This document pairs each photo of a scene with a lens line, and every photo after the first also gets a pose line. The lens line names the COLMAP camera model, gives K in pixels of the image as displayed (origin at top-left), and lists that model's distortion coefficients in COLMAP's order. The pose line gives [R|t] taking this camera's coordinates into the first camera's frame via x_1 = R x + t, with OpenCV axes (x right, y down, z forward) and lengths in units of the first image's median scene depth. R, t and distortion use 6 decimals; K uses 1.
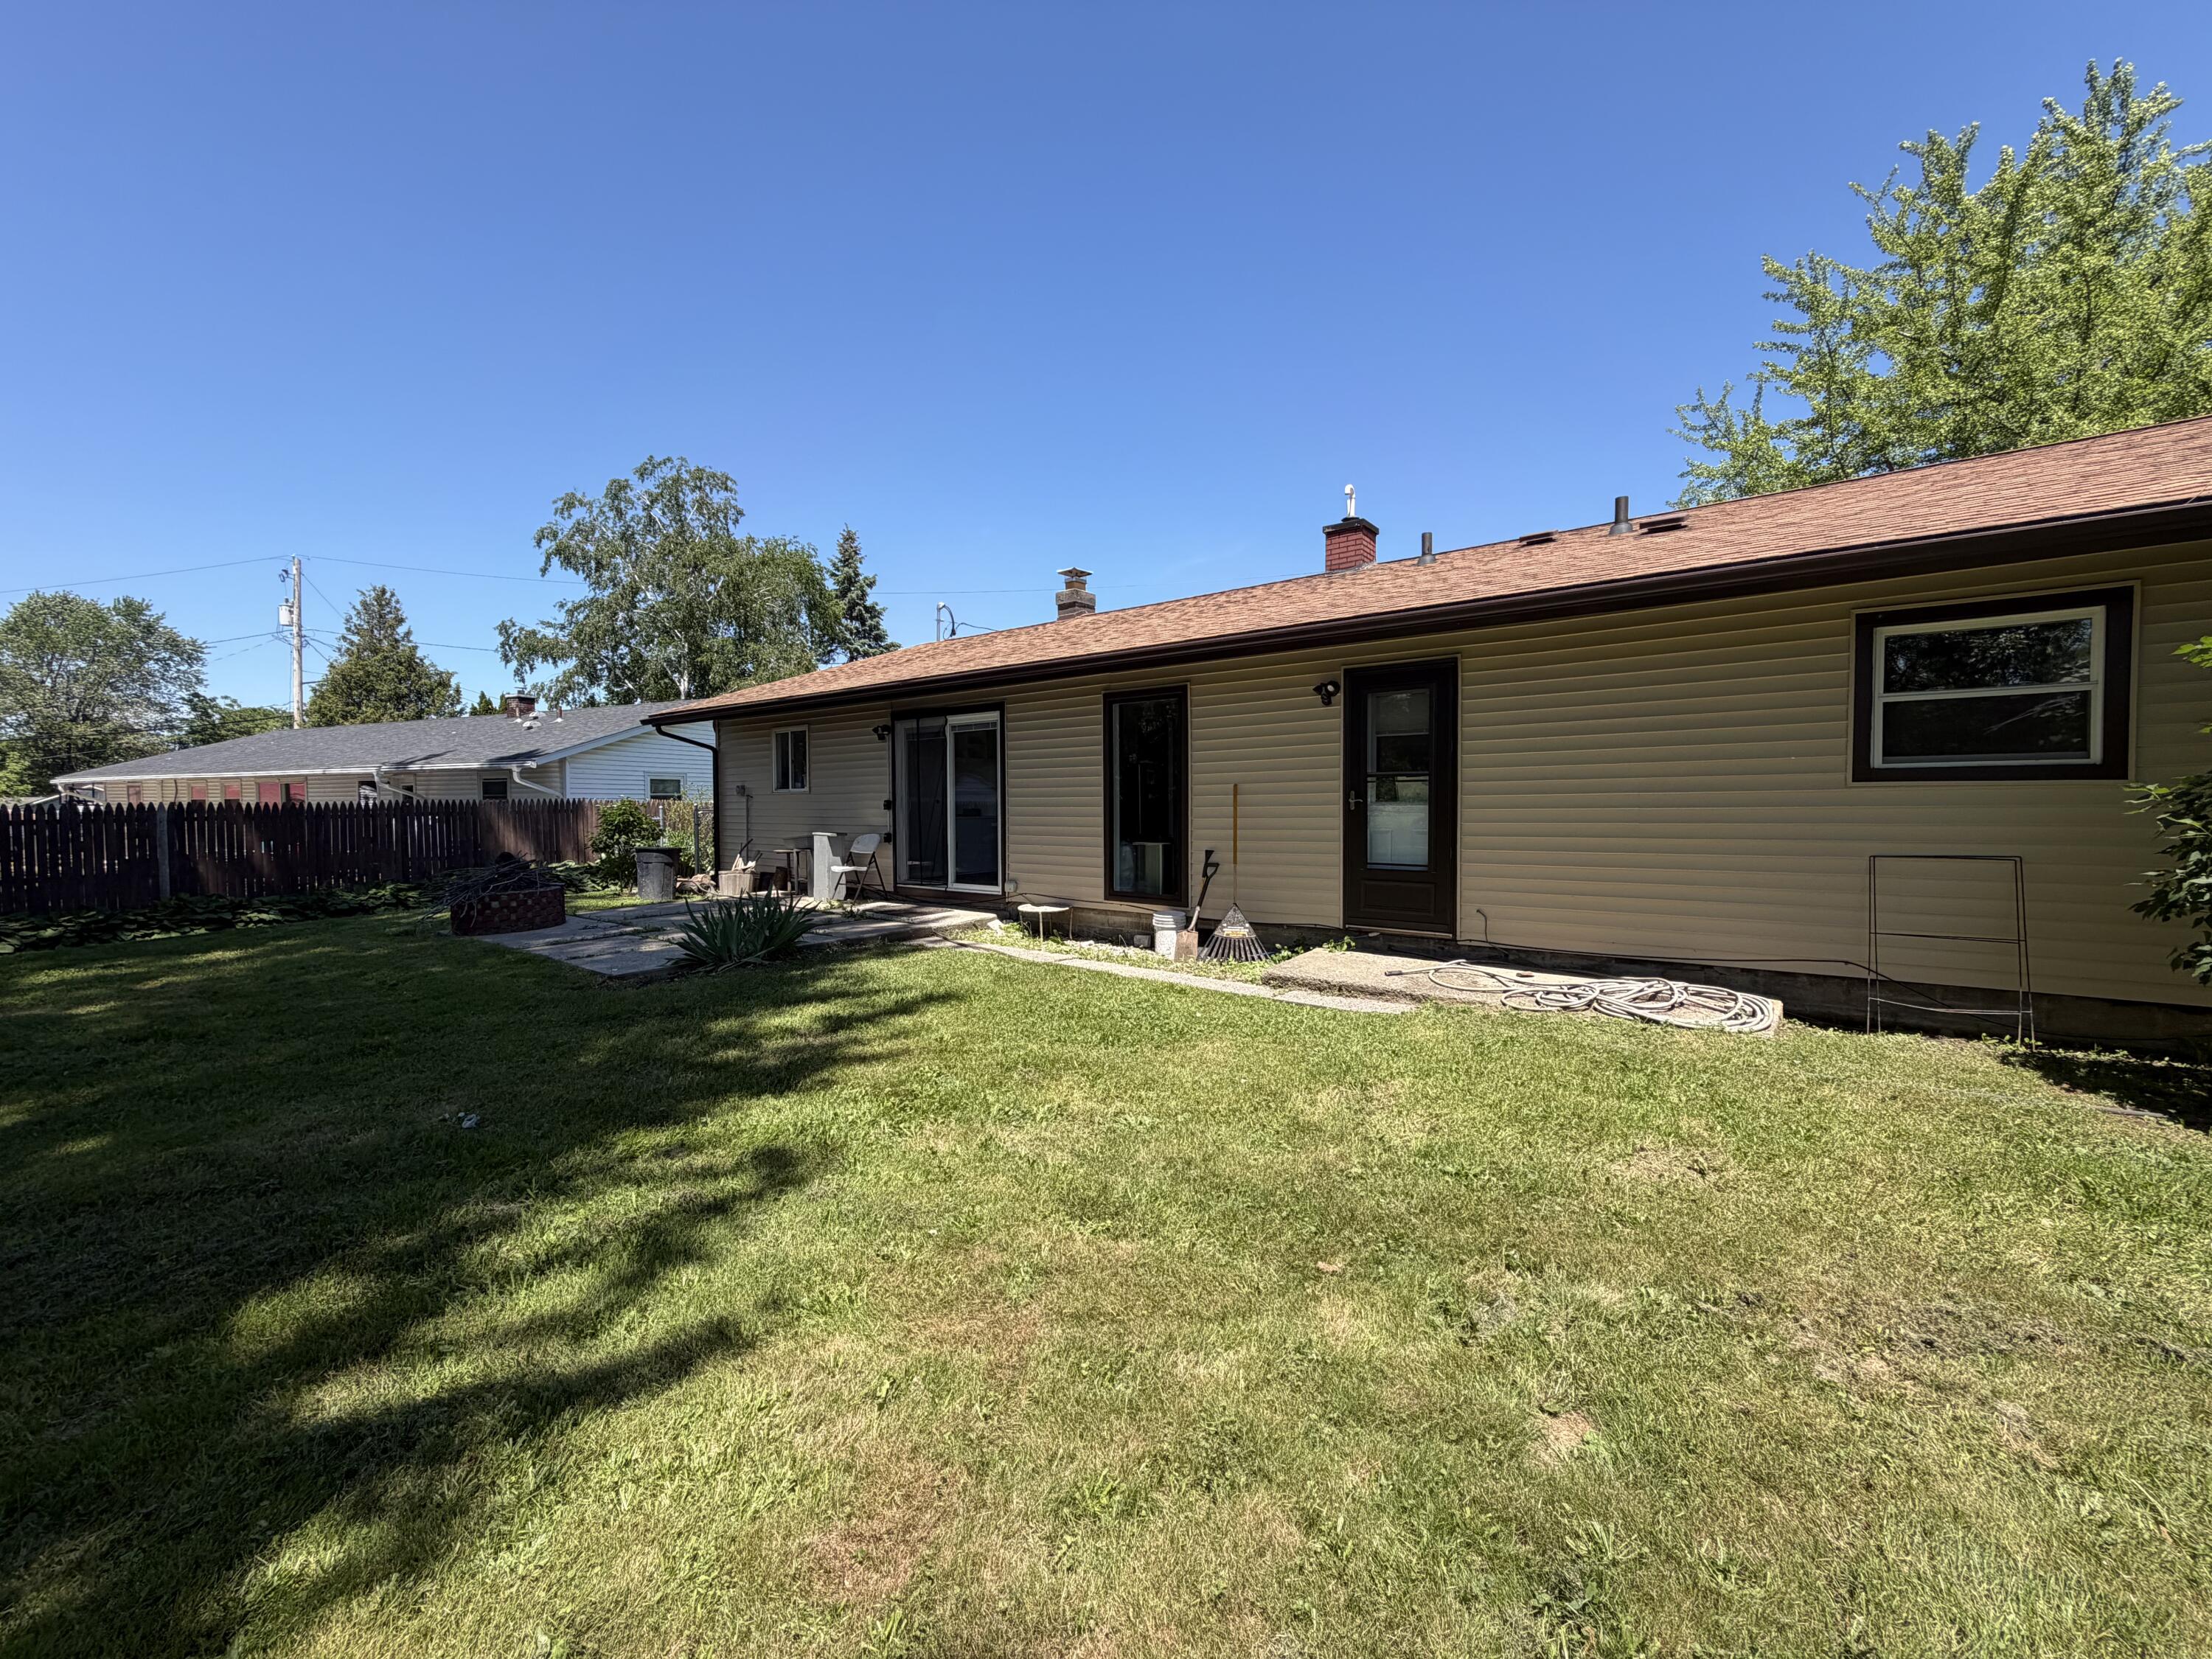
lens RADIAL K [[880.1, 0, 1094.5], [0, 880.1, 822.3], [0, 0, 1]] dist [-0.003029, 0.000084]
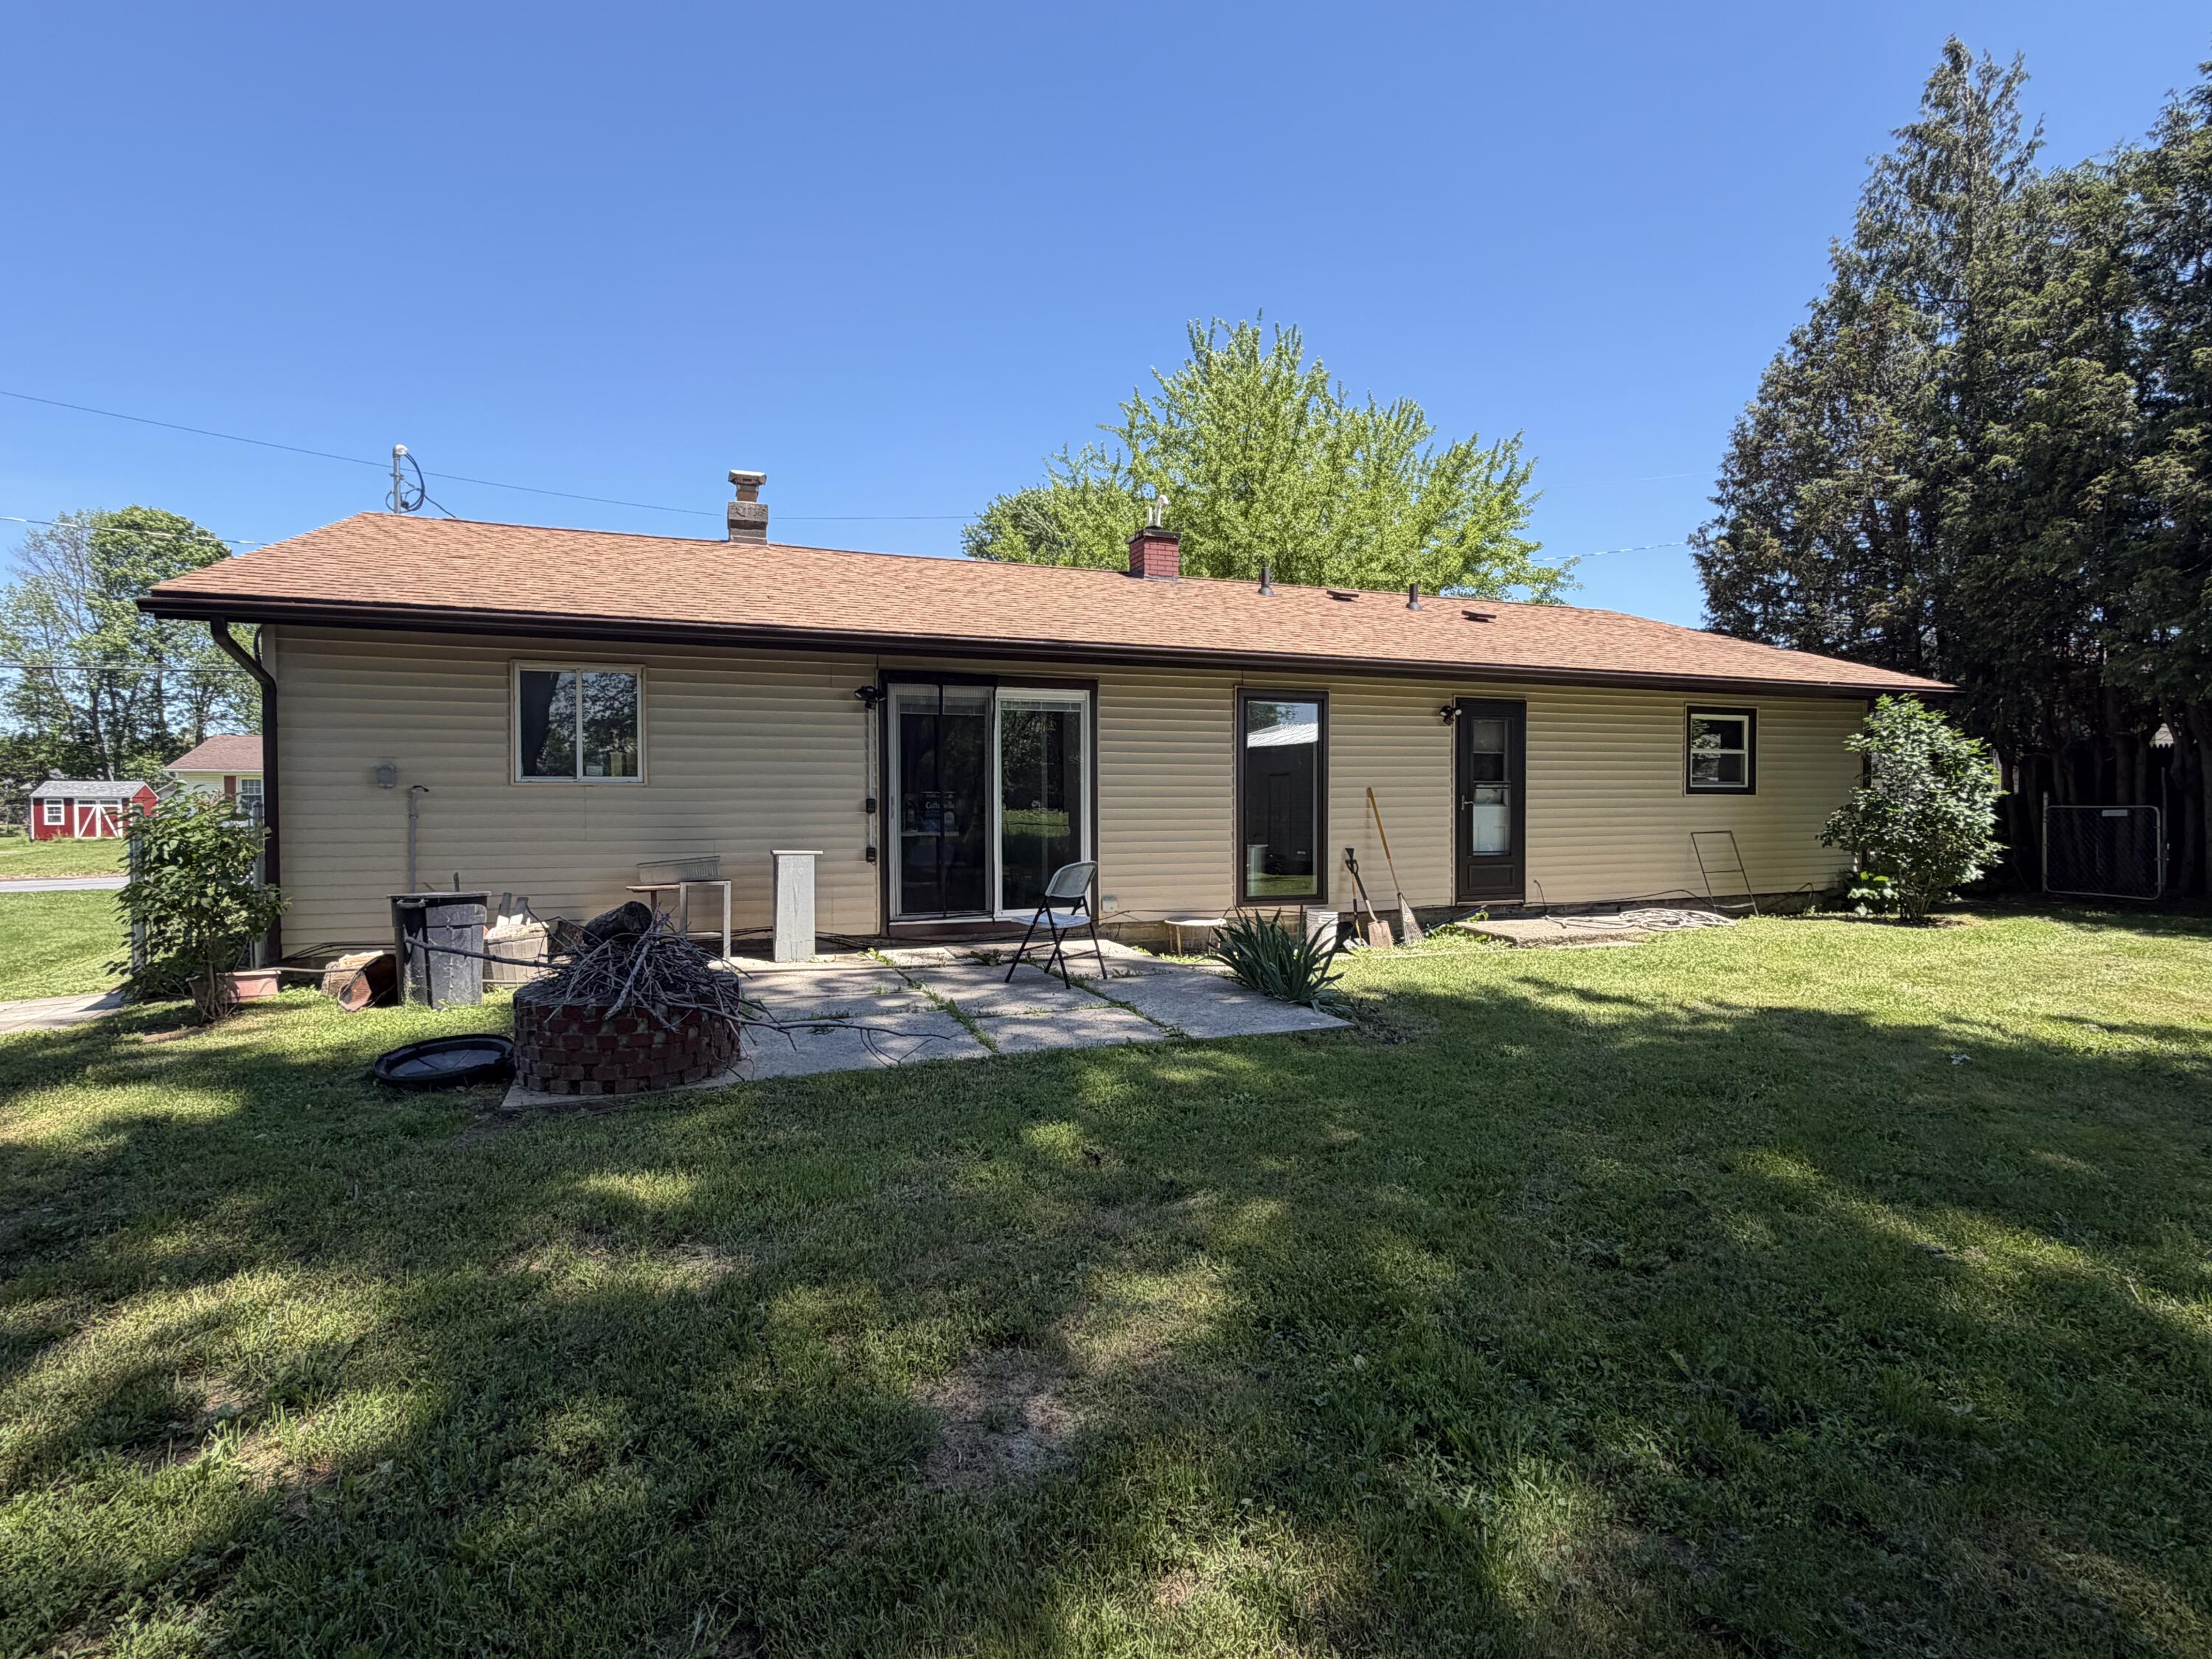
lens RADIAL K [[1110.3, 0, 1106.0], [0, 1110.3, 829.5], [0, 0, 1]] dist [0.000065, -0.000053]
pose [[0.502964, -0.013144, 0.864207, -0.983493], [0.020292, 0.999788, 0.003396, -0.001404], [-0.864069, 0.015828, 0.503125, 0.471560]]
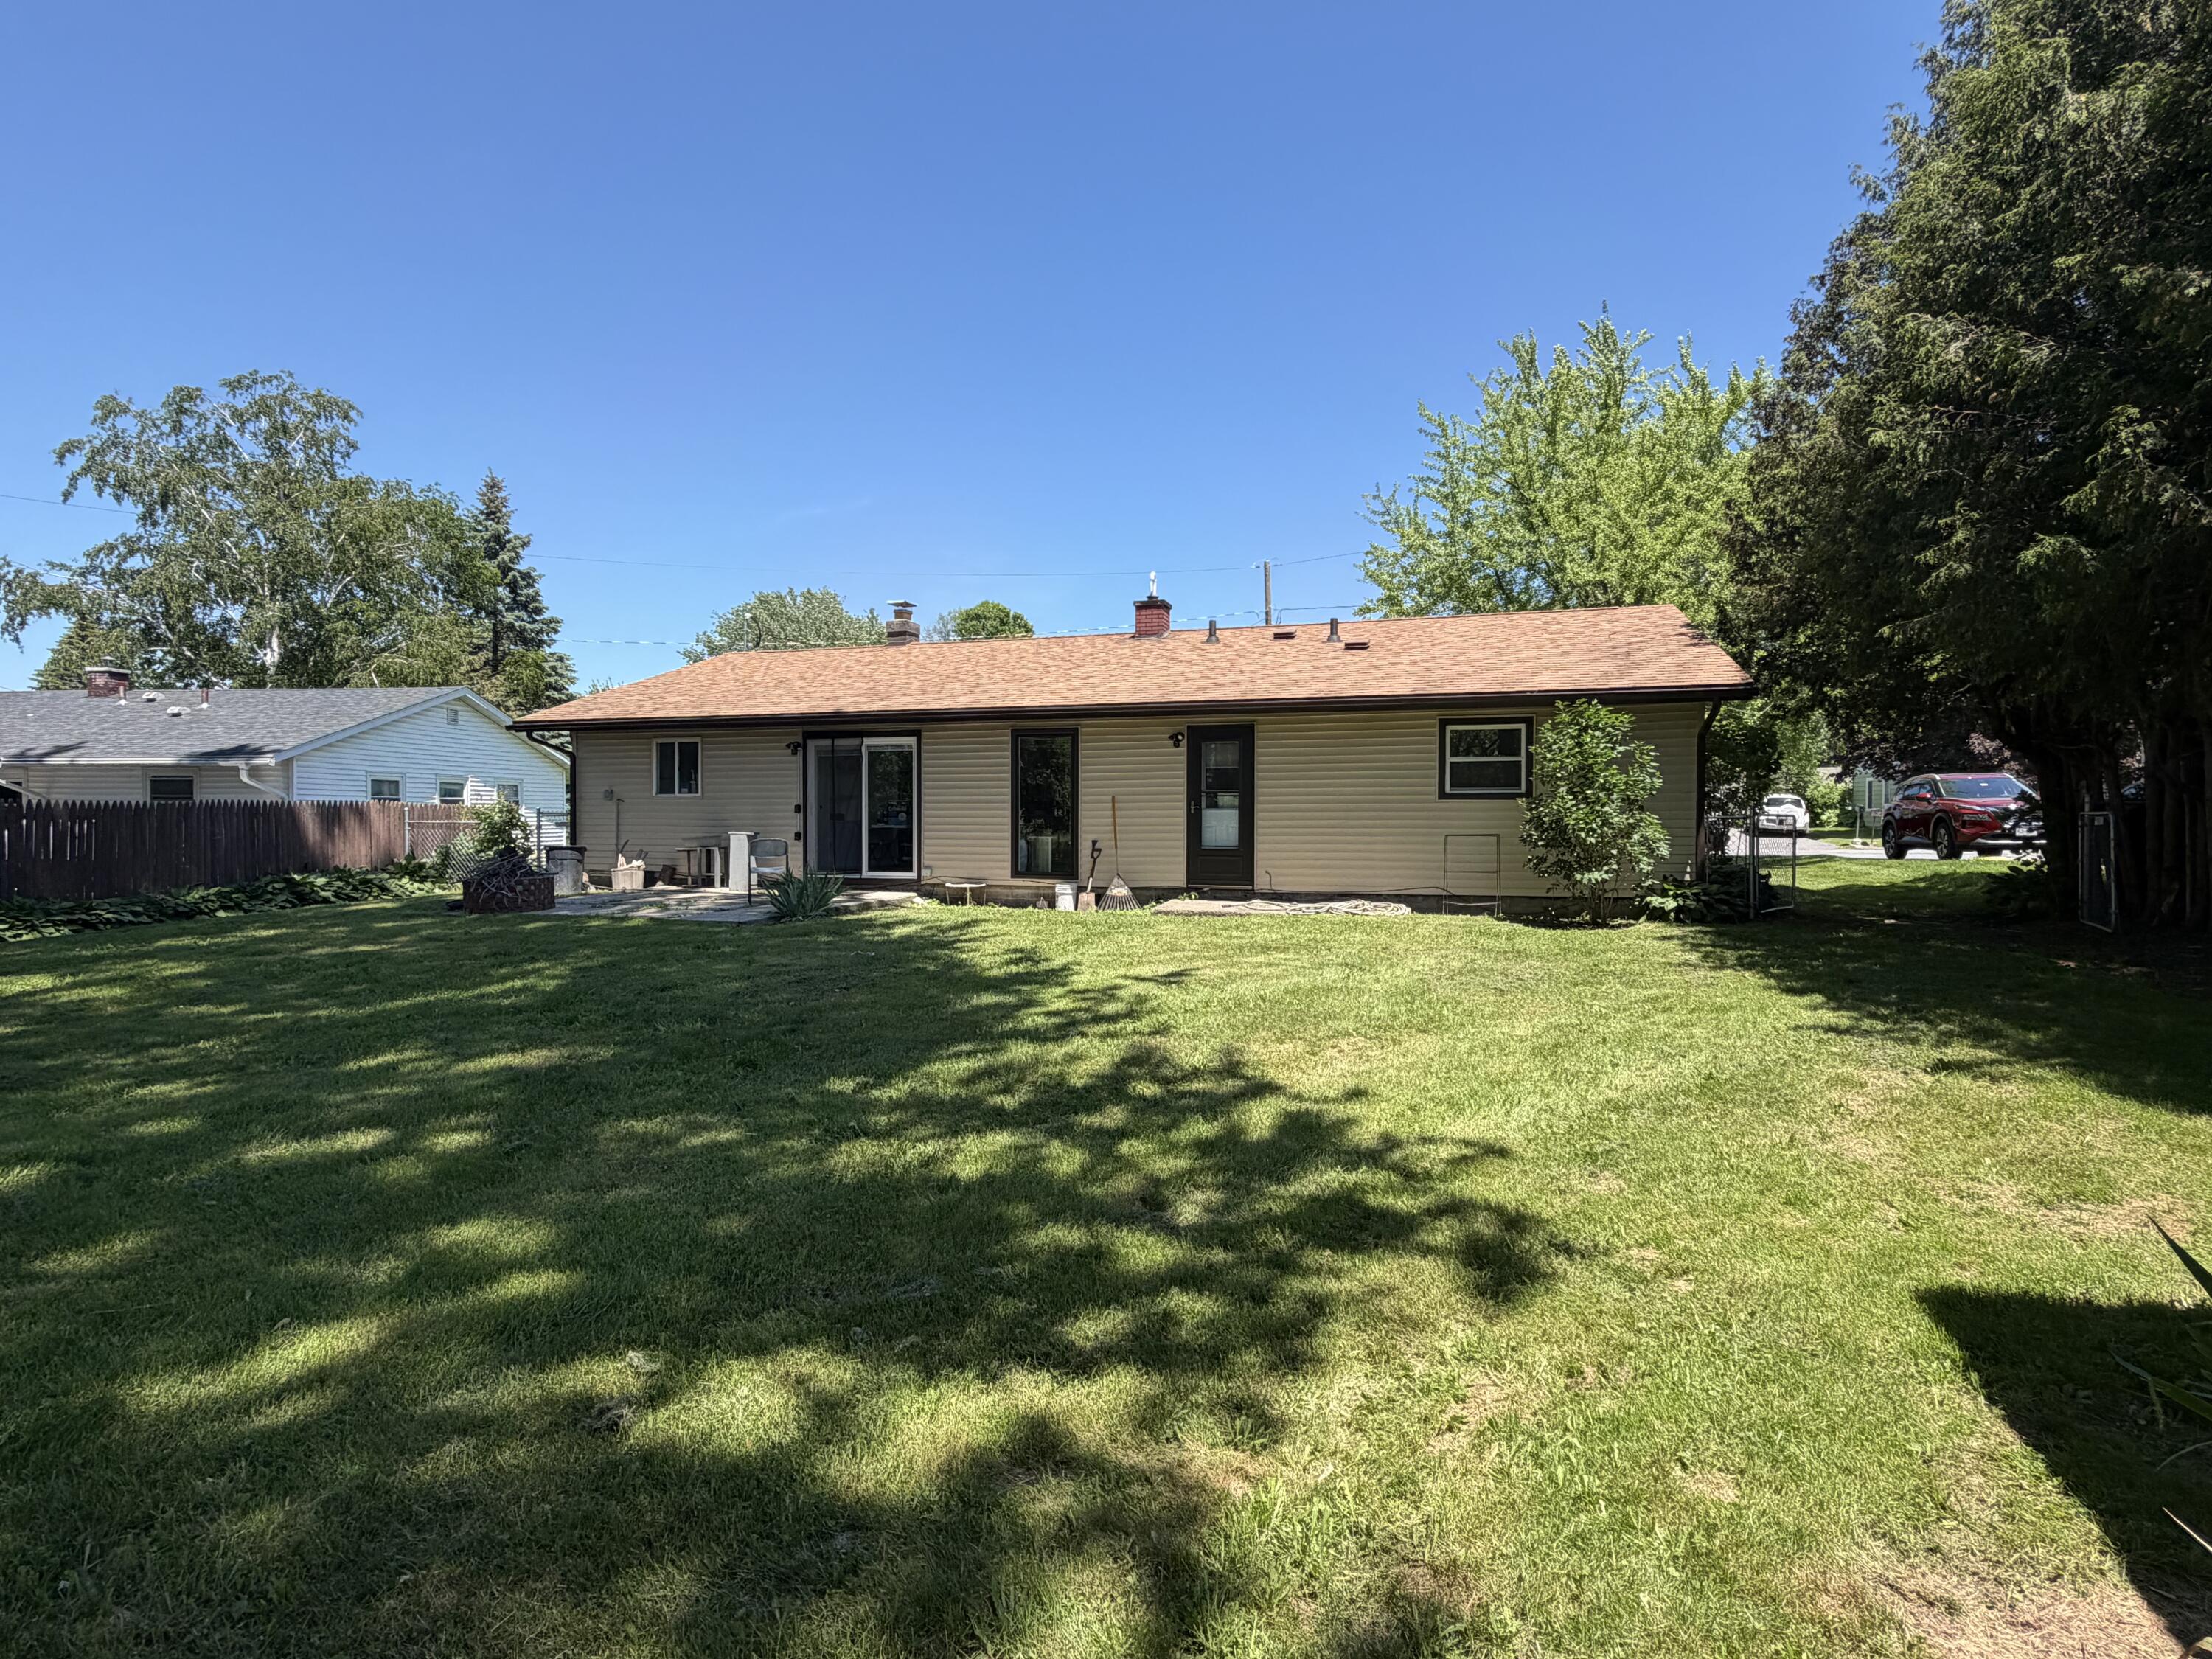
lens RADIAL K [[1110.3, 0, 1106.0], [0, 1110.3, 829.5], [0, 0, 1]] dist [0.000065, -0.000053]
pose [[0.936326, 0.002652, 0.351122, -0.418353], [0.000919, 0.999950, -0.010003, 0.026548], [-0.351131, 0.009688, 0.936276, -0.623808]]
